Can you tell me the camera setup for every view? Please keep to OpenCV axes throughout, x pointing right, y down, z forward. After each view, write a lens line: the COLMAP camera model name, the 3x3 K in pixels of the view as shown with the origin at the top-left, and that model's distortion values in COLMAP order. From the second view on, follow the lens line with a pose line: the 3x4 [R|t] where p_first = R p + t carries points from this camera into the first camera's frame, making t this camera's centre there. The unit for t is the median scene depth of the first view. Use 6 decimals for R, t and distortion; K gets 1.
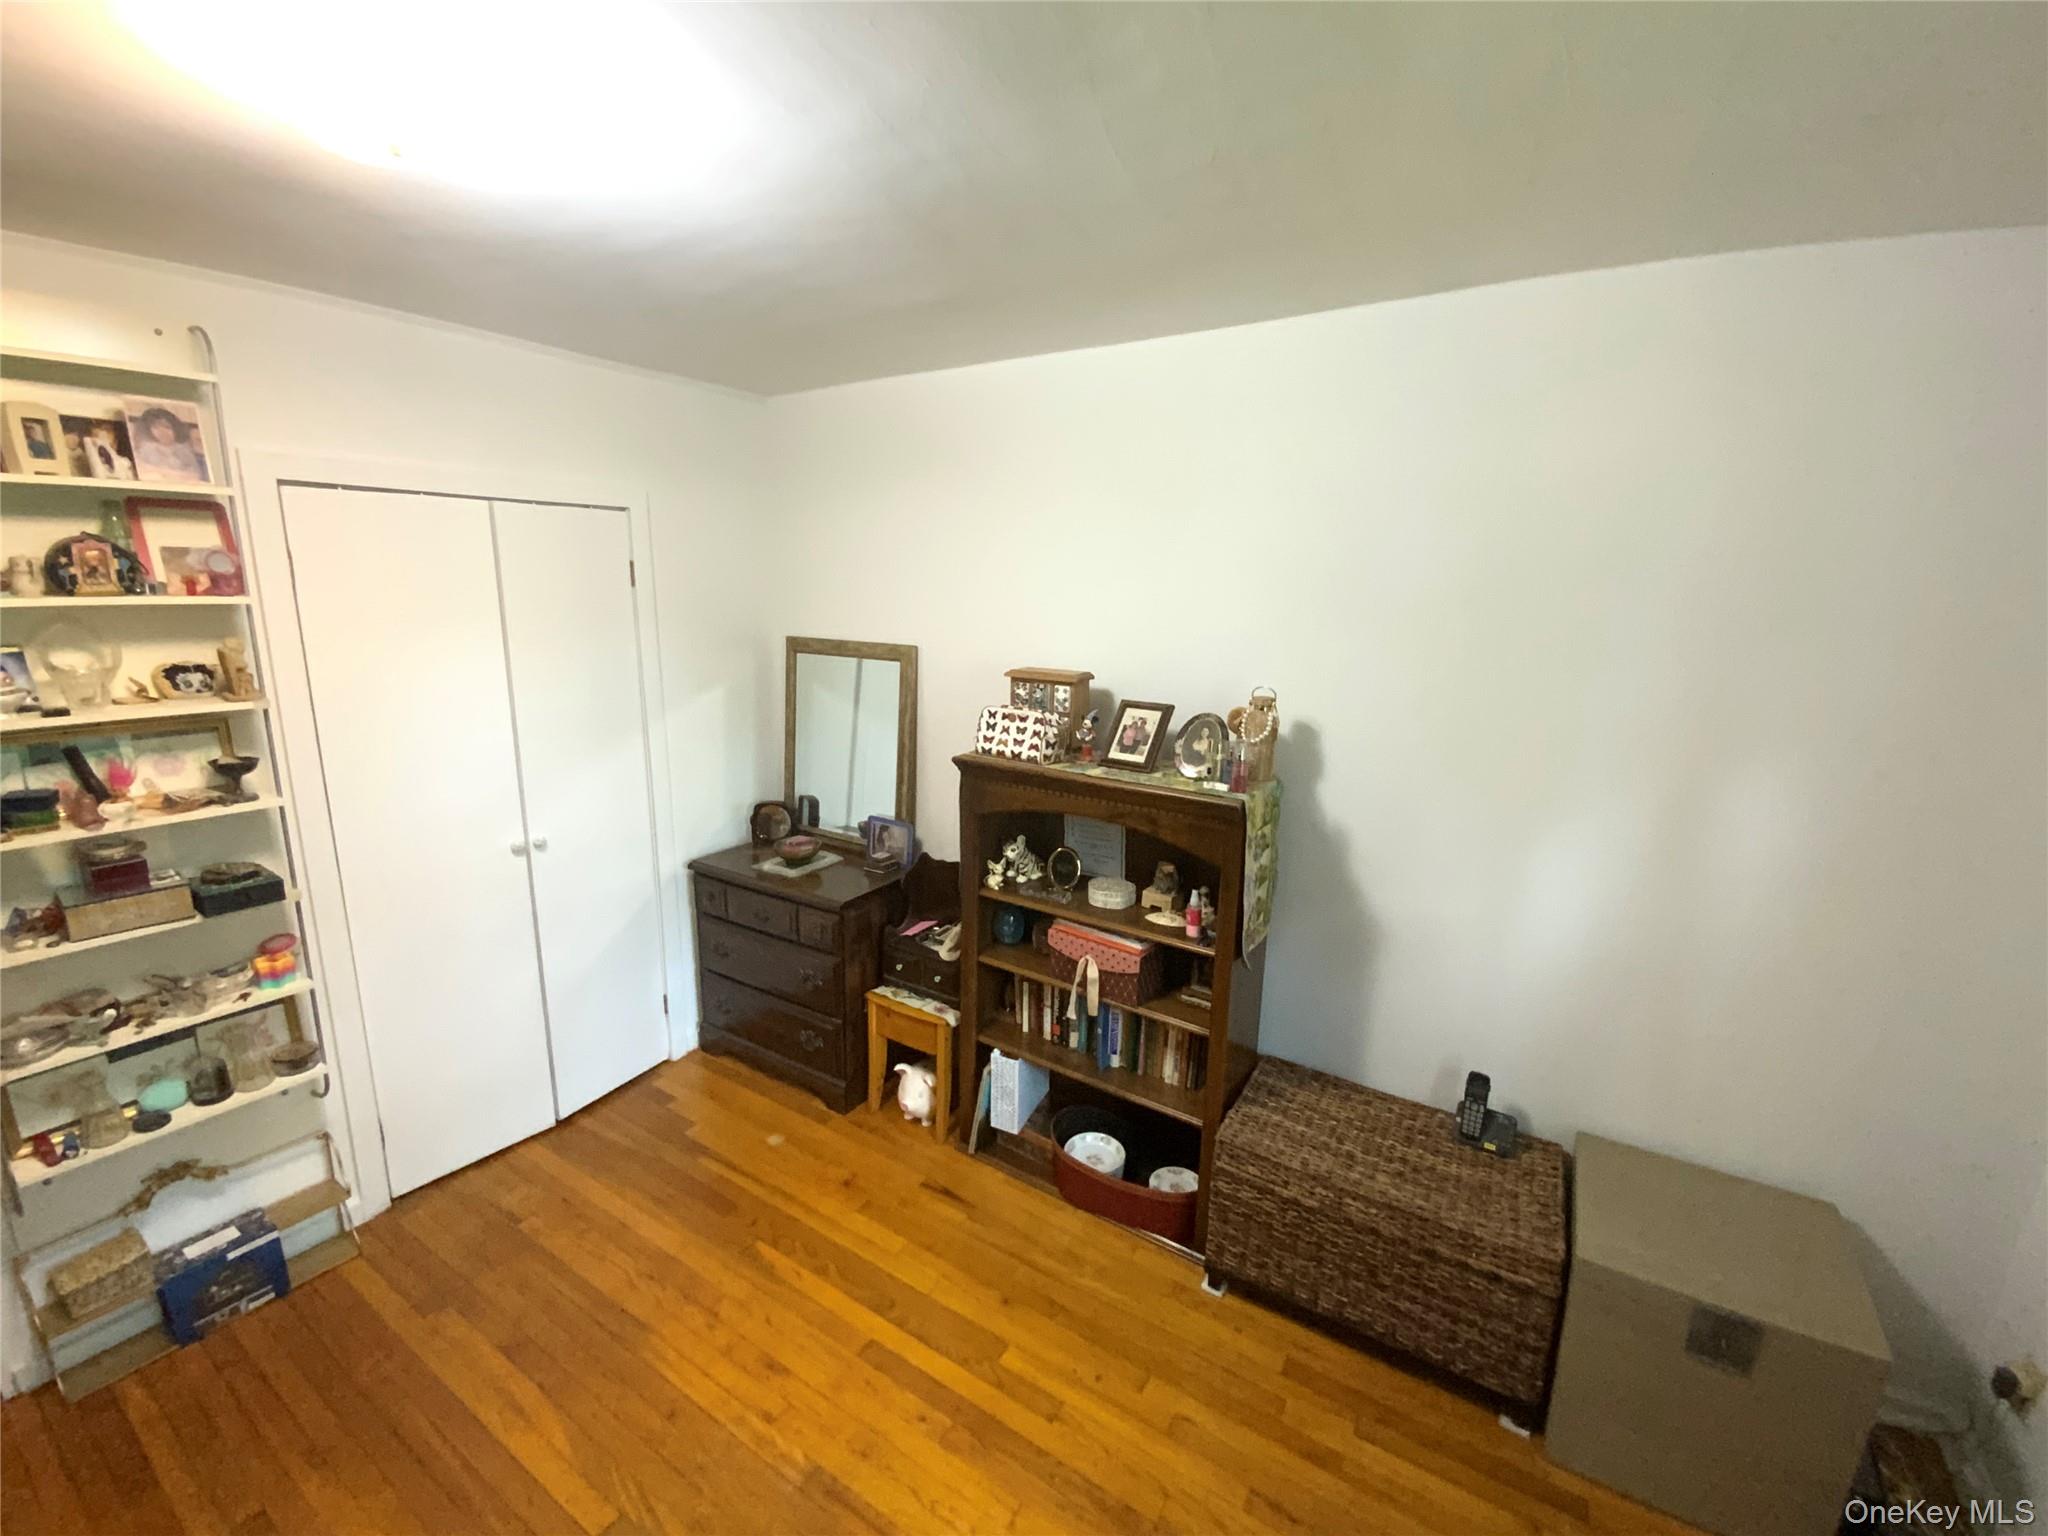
lens RADIAL K [[836.6, 0, 1036.8], [0, 836.6, 751.0], [0, 0, 1]] dist [0.000216, -0.015678]
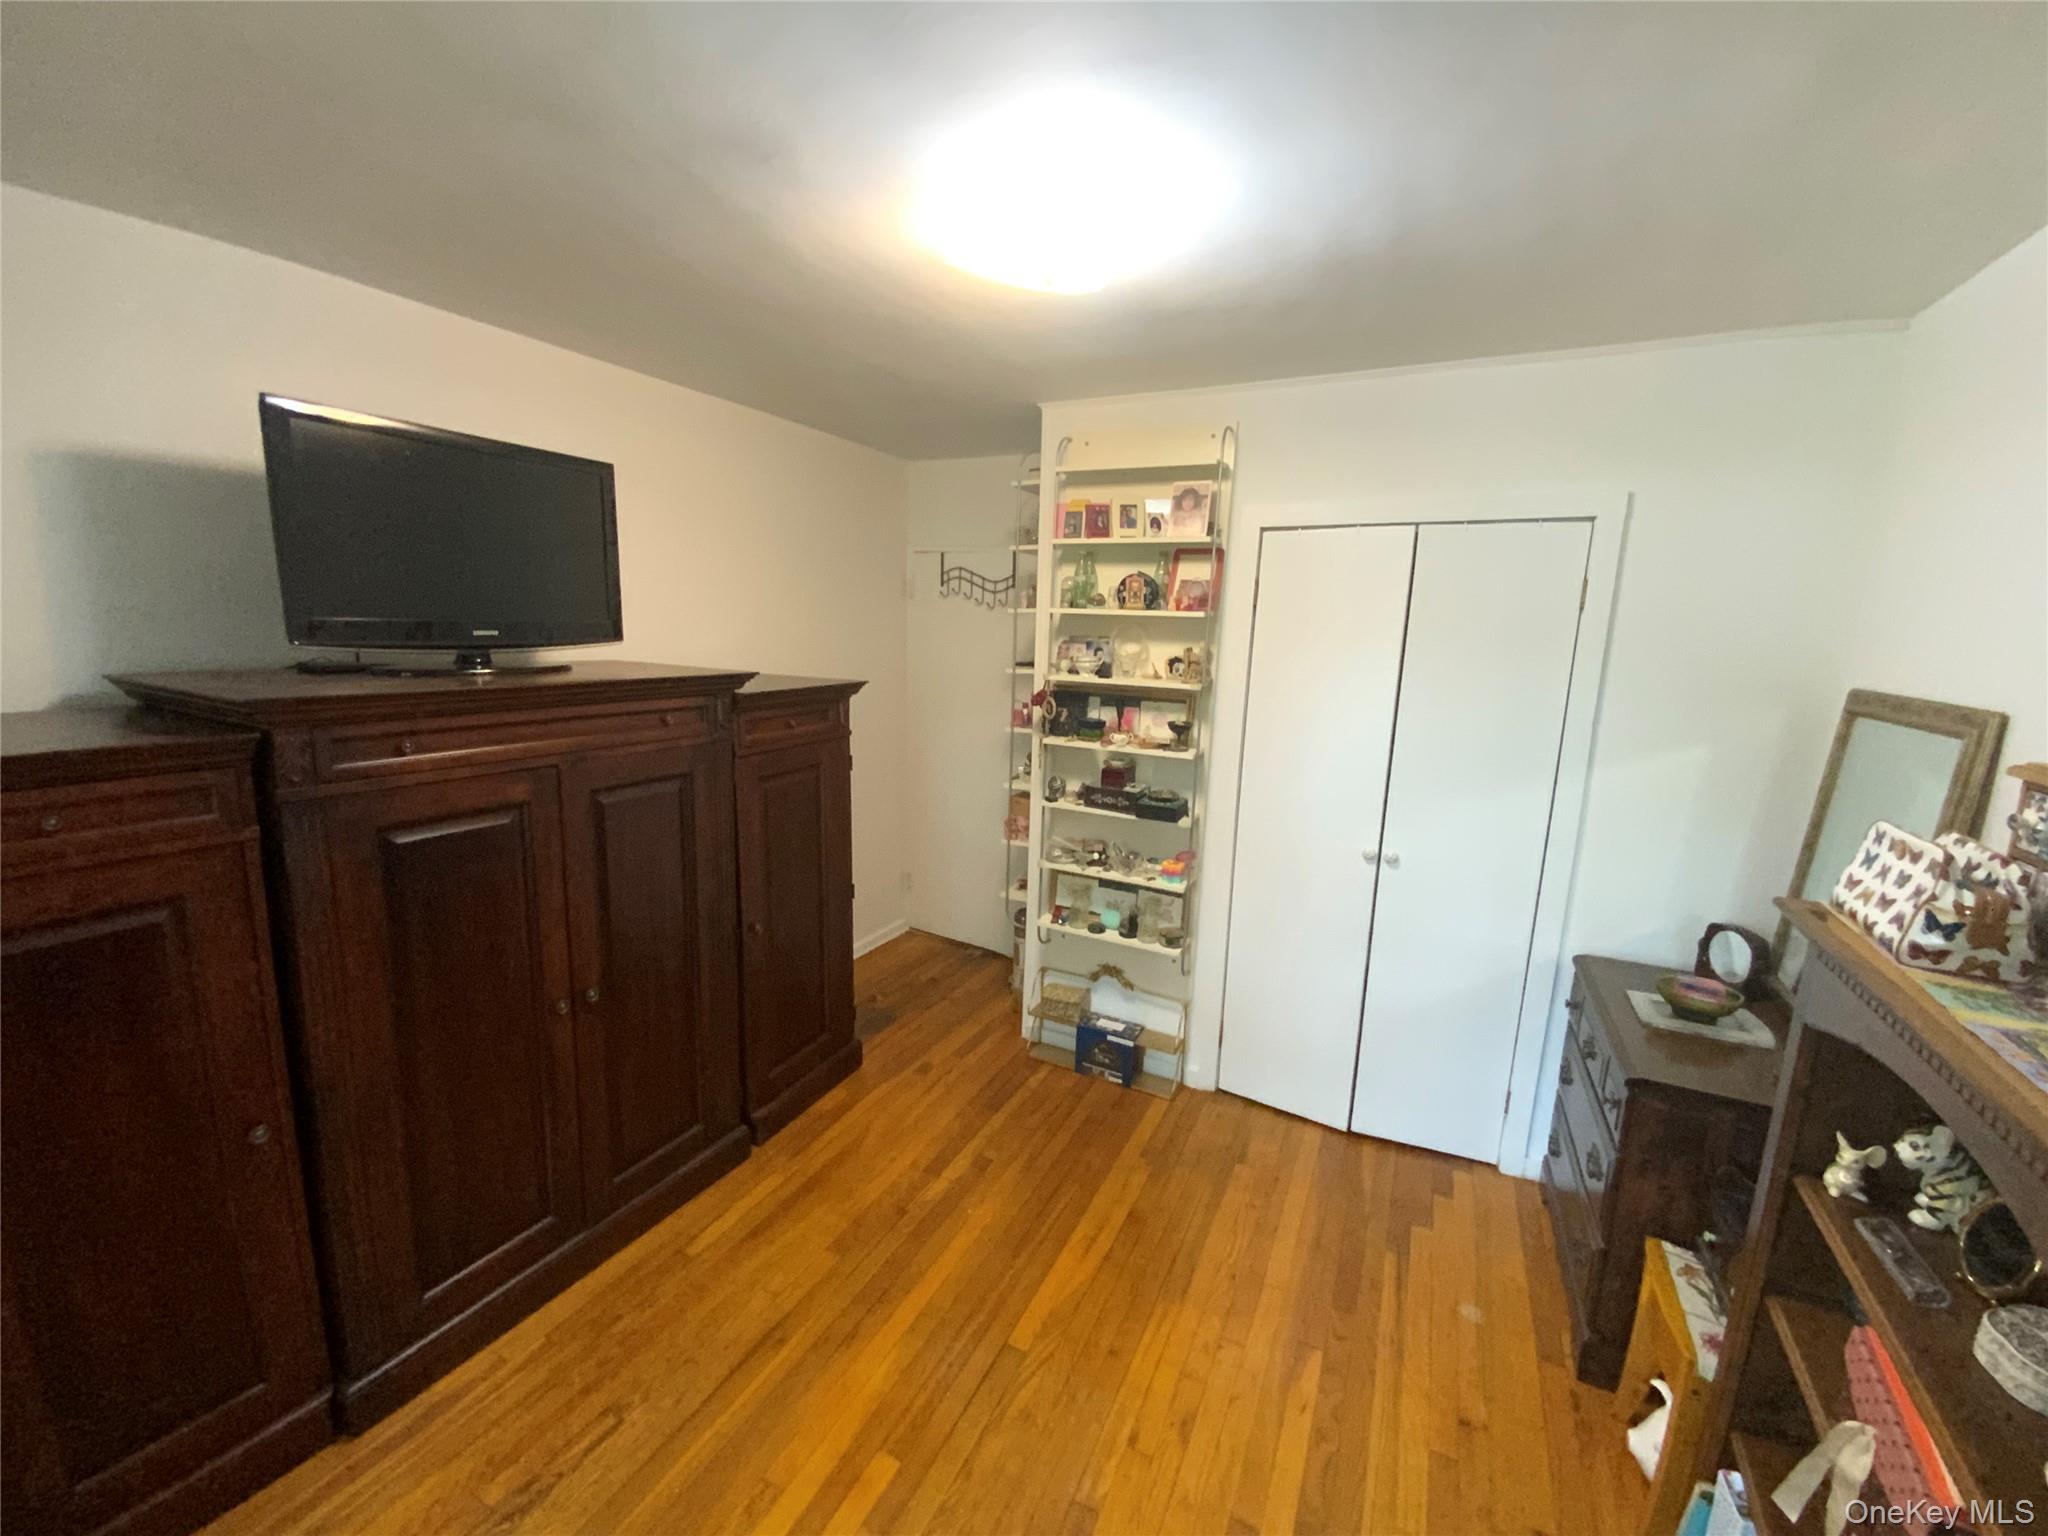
lens RADIAL K [[818.8, 0, 1024.0], [0, 818.8, 768.0], [0, 0, 1]] dist [0.069545, -0.037856]
pose [[0.099379, 0.159466, -0.982188, 0.424022], [-0.223831, 0.965360, 0.134087, -0.042449], [0.969548, 0.206518, 0.131630, 0.507373]]
